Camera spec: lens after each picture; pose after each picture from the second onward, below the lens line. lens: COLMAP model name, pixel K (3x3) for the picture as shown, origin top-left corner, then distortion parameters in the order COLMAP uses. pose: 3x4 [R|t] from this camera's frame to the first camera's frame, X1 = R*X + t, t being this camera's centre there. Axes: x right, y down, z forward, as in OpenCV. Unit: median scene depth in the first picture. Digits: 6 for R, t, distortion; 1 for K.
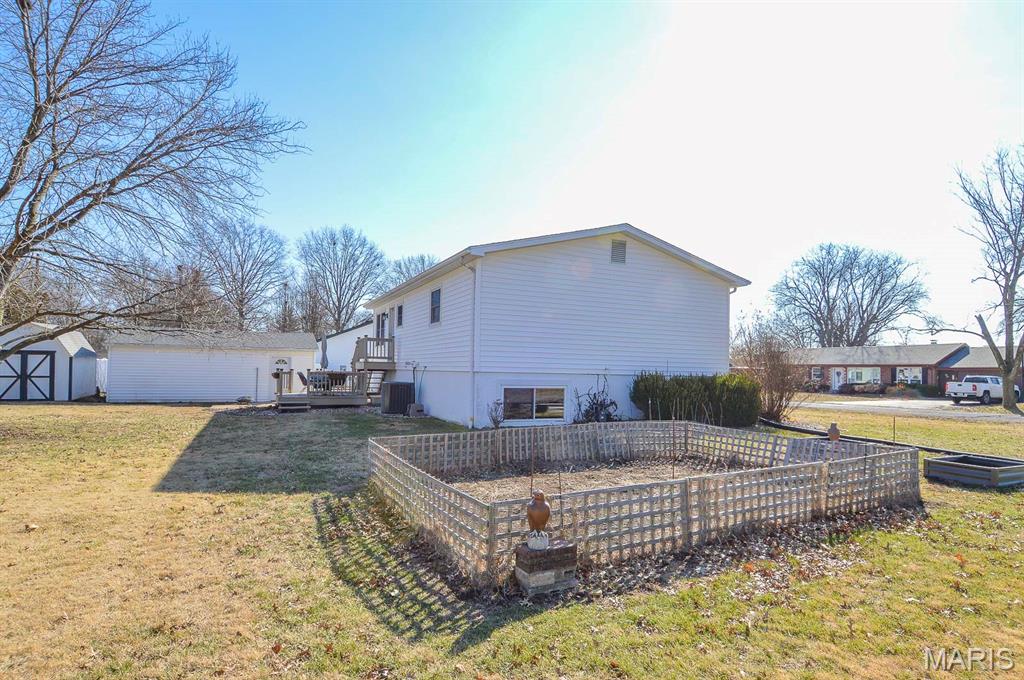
lens RADIAL K [[550.2, 0, 516.4], [0, 550.2, 354.1], [0, 0, 1]] dist [0.020206, -0.027893]
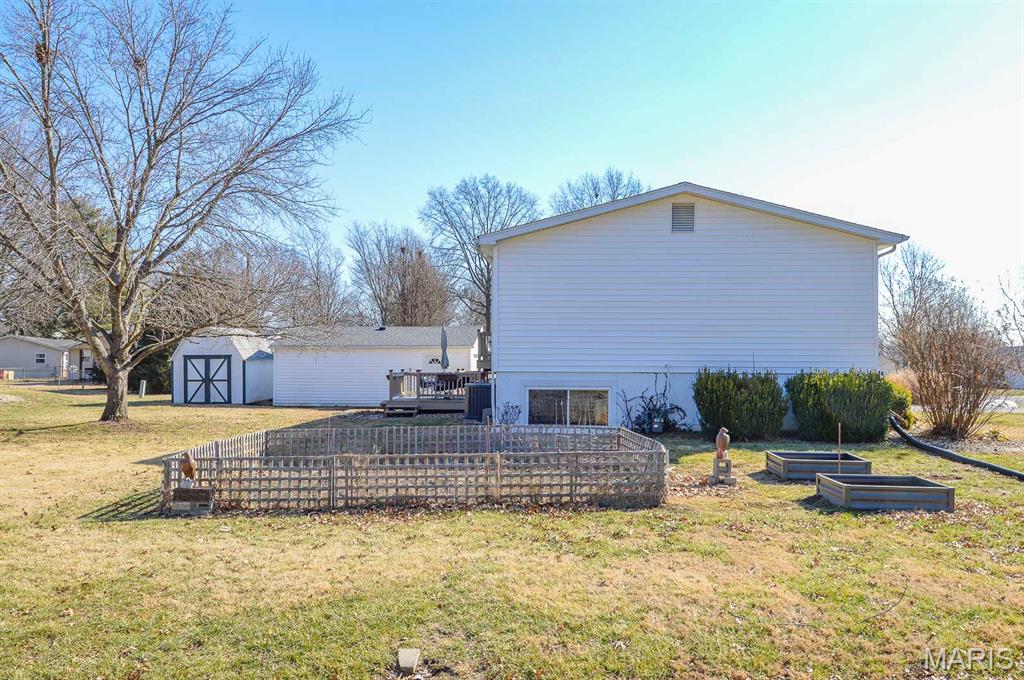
lens RADIAL K [[829.1, 0, 512.0], [0, 829.1, 340.0], [0, 0, 1]] dist [0.000072, 0.000592]
pose [[0.883424, -0.029656, -0.467635, 0.345017], [0.028265, 0.999551, -0.009991, -0.003209], [0.467721, -0.004391, 0.883865, -0.113128]]
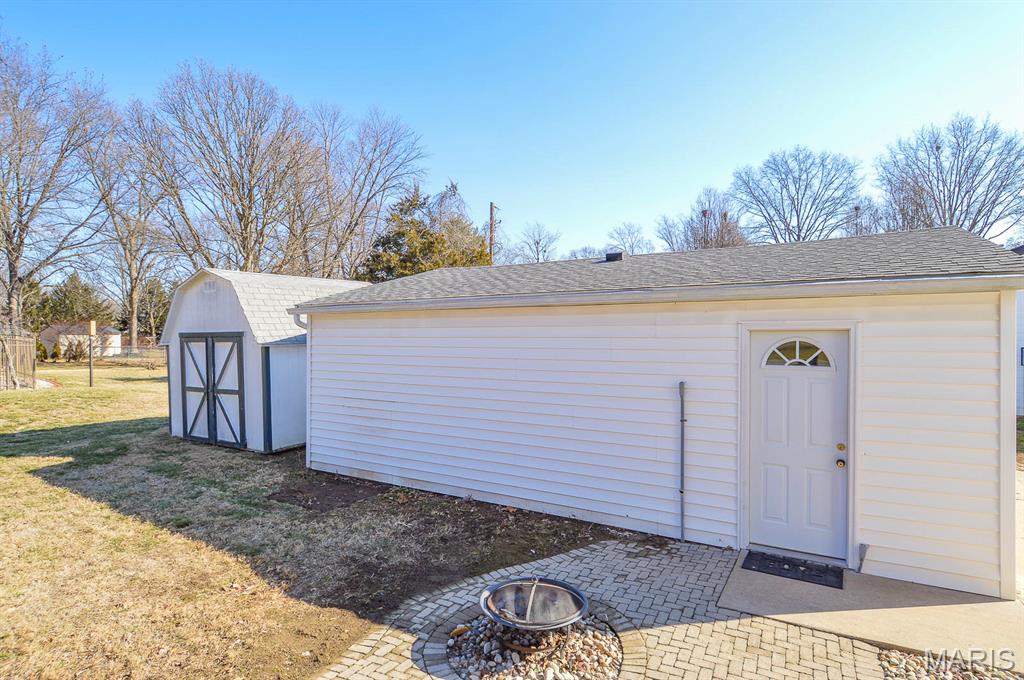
lens RADIAL K [[550.2, 0, 516.4], [0, 550.2, 354.1], [0, 0, 1]] dist [0.020206, -0.027893]
pose [[0.575452, 0.005147, -0.817819, -0.379266], [0.035891, 0.998858, 0.031540, 0.005460], [0.817047, -0.047502, 0.574611, 0.948925]]
